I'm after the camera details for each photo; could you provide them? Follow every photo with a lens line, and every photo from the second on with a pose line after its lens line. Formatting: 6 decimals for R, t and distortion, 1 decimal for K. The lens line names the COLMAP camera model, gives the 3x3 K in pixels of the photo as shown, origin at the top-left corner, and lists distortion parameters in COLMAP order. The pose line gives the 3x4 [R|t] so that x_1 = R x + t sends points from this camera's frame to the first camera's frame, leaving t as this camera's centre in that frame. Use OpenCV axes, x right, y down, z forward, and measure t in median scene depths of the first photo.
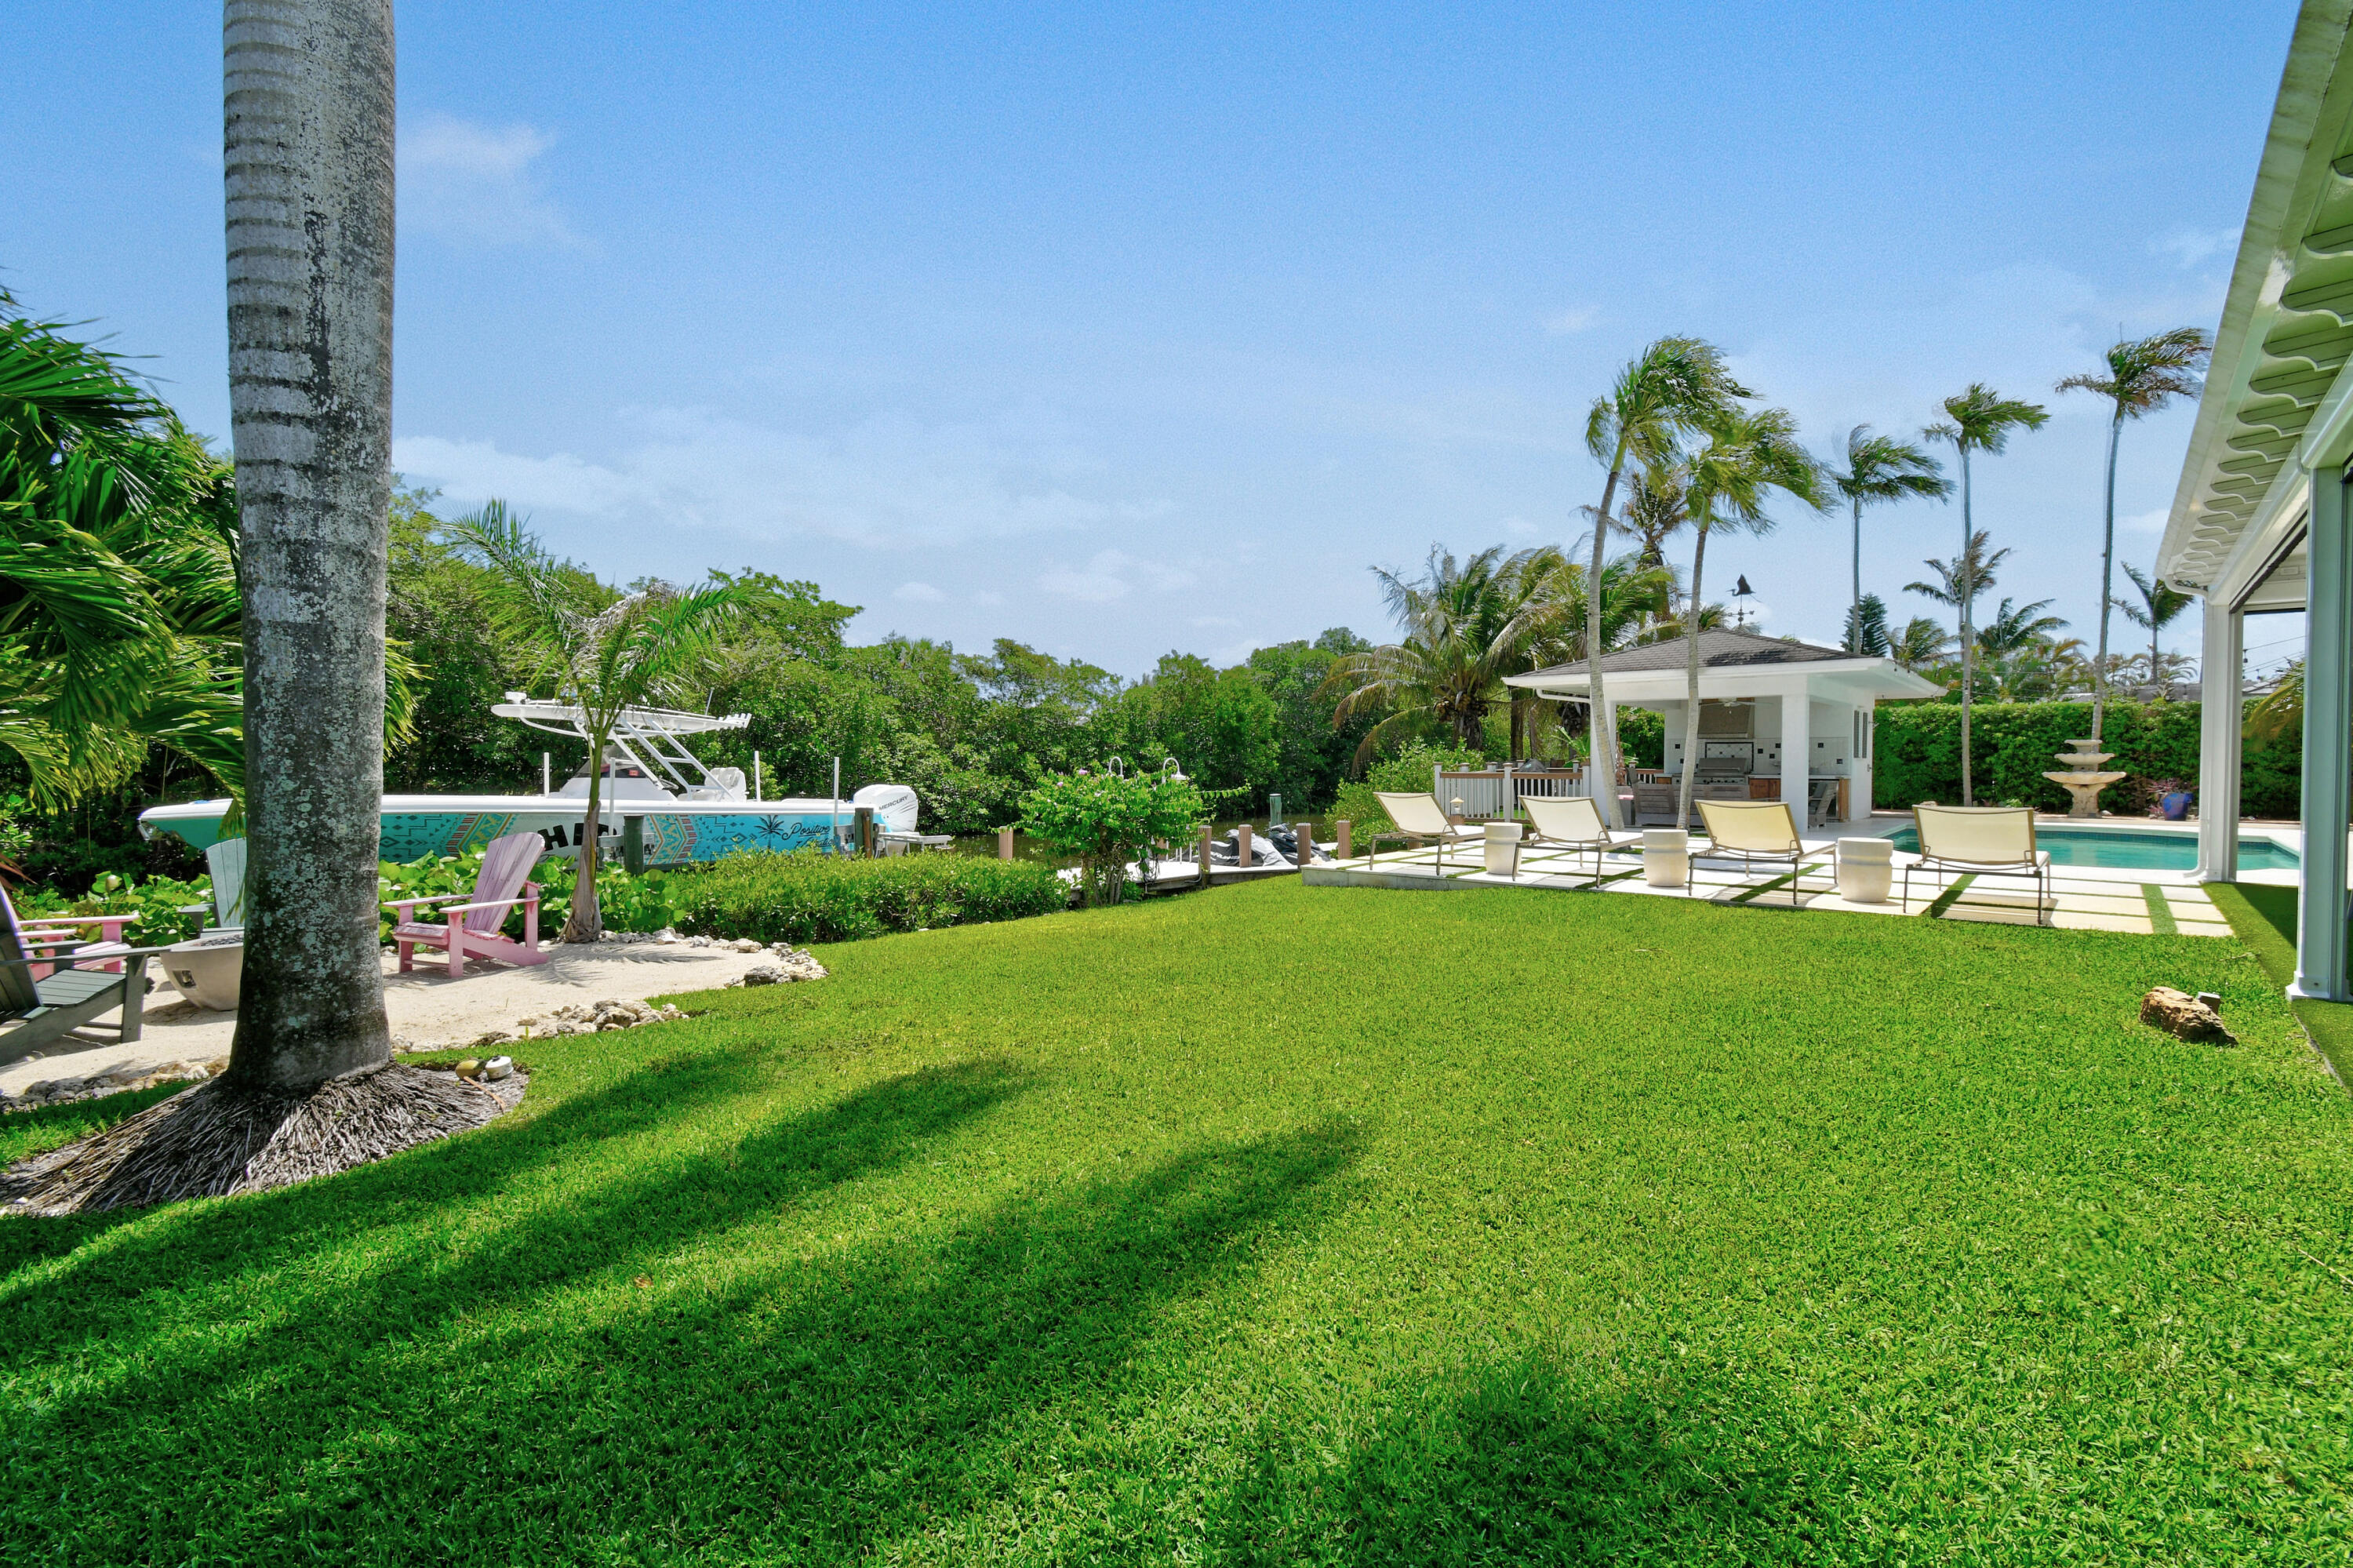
lens RADIAL K [[1052.7, 0, 1167.5], [0, 1052.7, 824.7], [0, 0, 1]] dist [-0.053348, 0.034858]
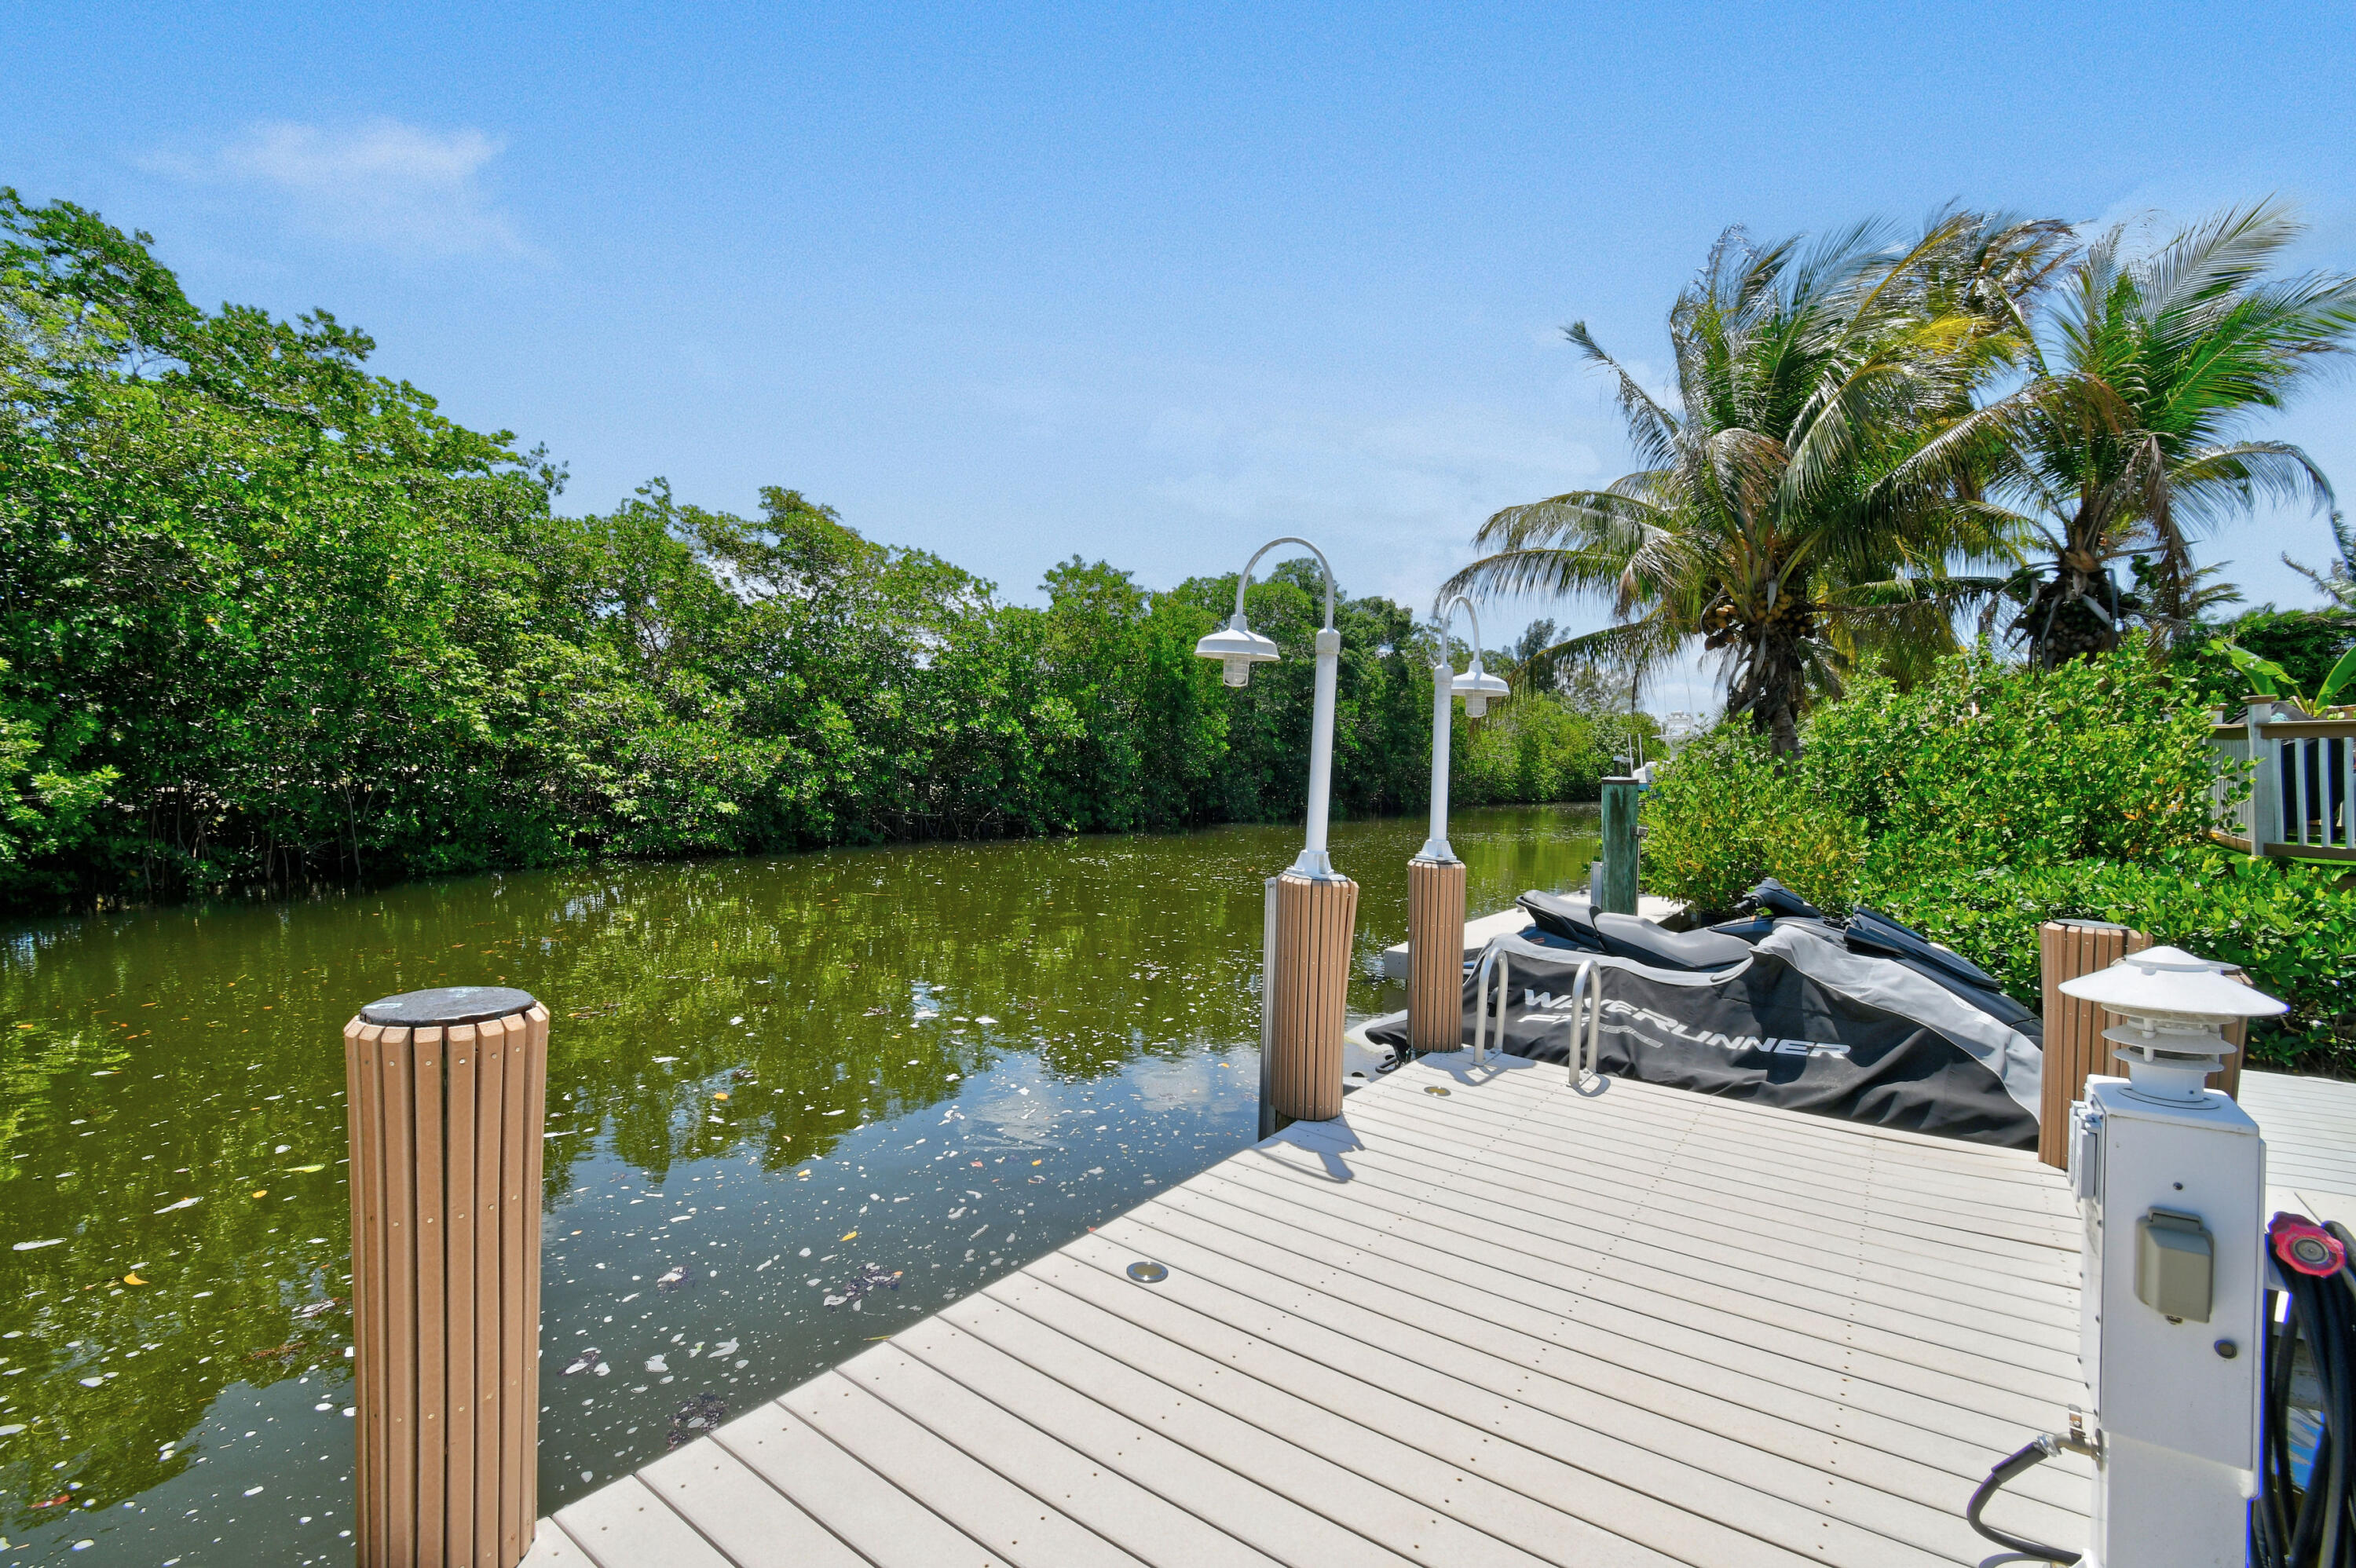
lens RADIAL K [[1018.9, 0, 1154.4], [0, 1018.9, 837.4], [0, 0, 1]] dist [-0.001339, -0.000693]
pose [[0.982540, 0.015822, 0.185377, -0.071337], [-0.016965, 0.999846, 0.004582, -0.005401], [-0.185276, -0.007647, 0.982657, 0.519443]]
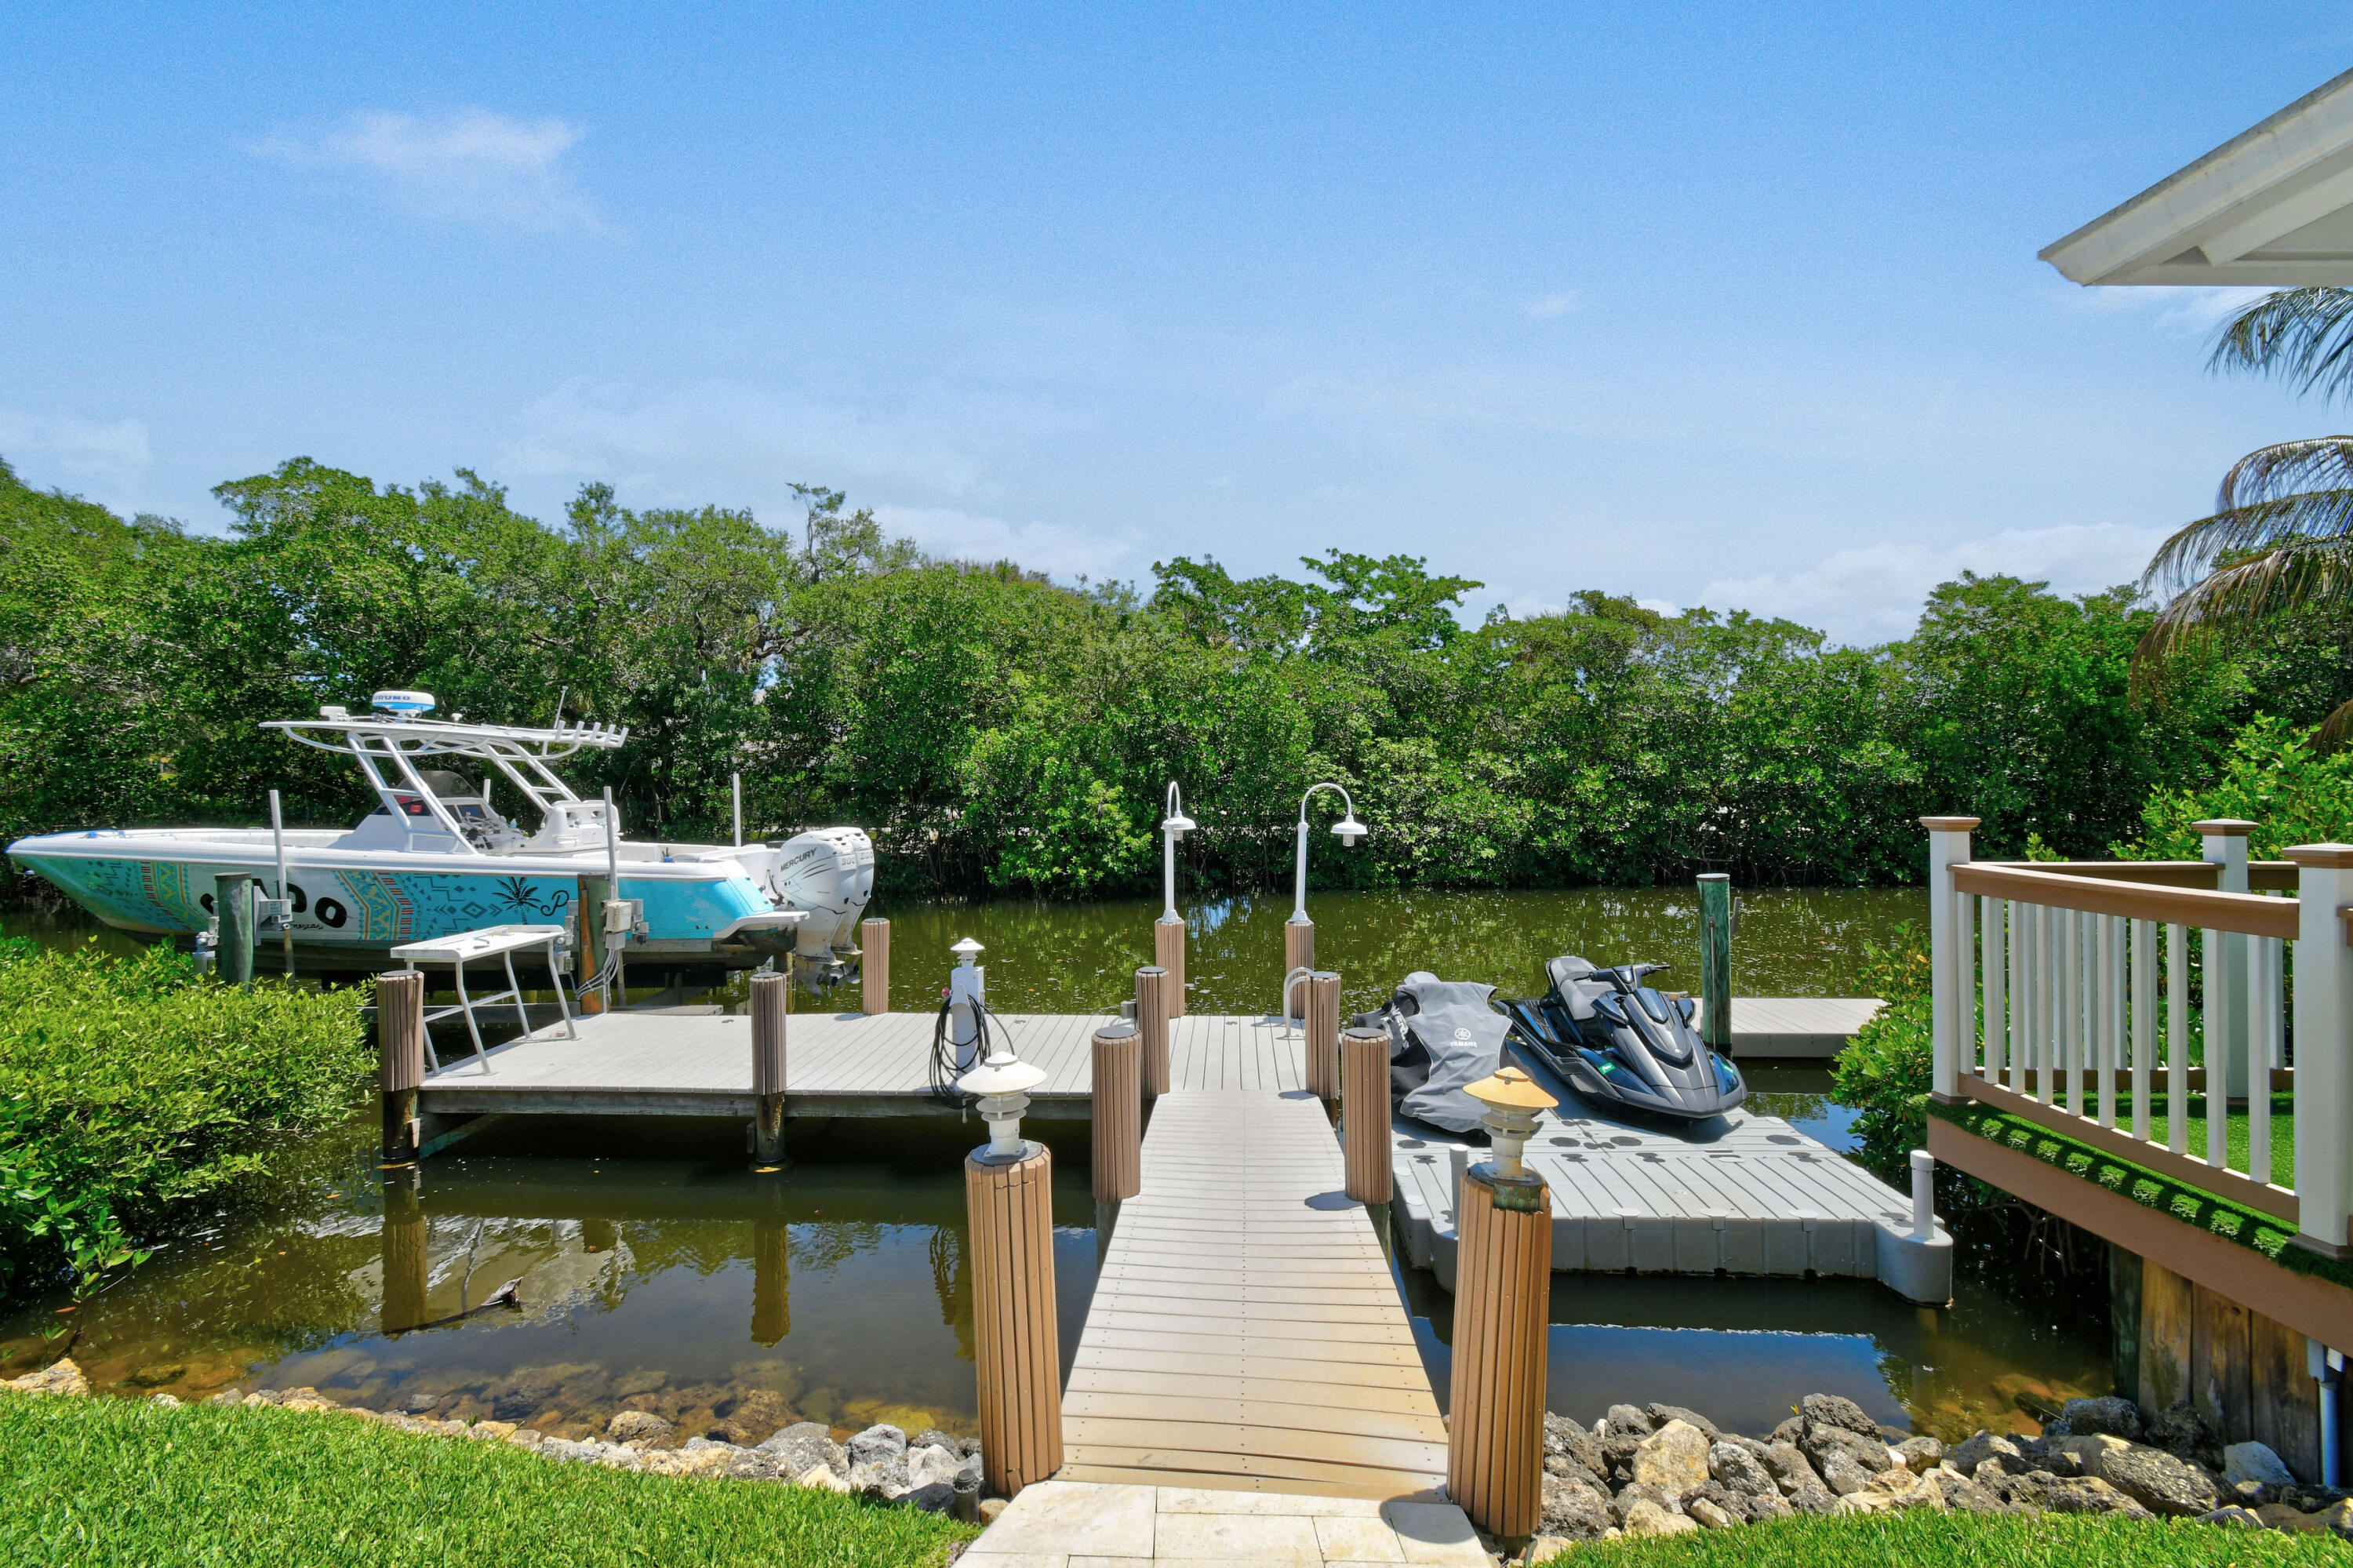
lens RADIAL K [[1044.1, 0, 1195.1], [0, 1044.1, 785.8], [0, 0, 1]] dist [0.008172, -0.000434]
pose [[0.679726, 0.008384, -0.733418, 0.183684], [-0.039889, 0.998877, -0.025551, -0.032416], [0.732381, 0.046622, 0.679298, 0.434633]]
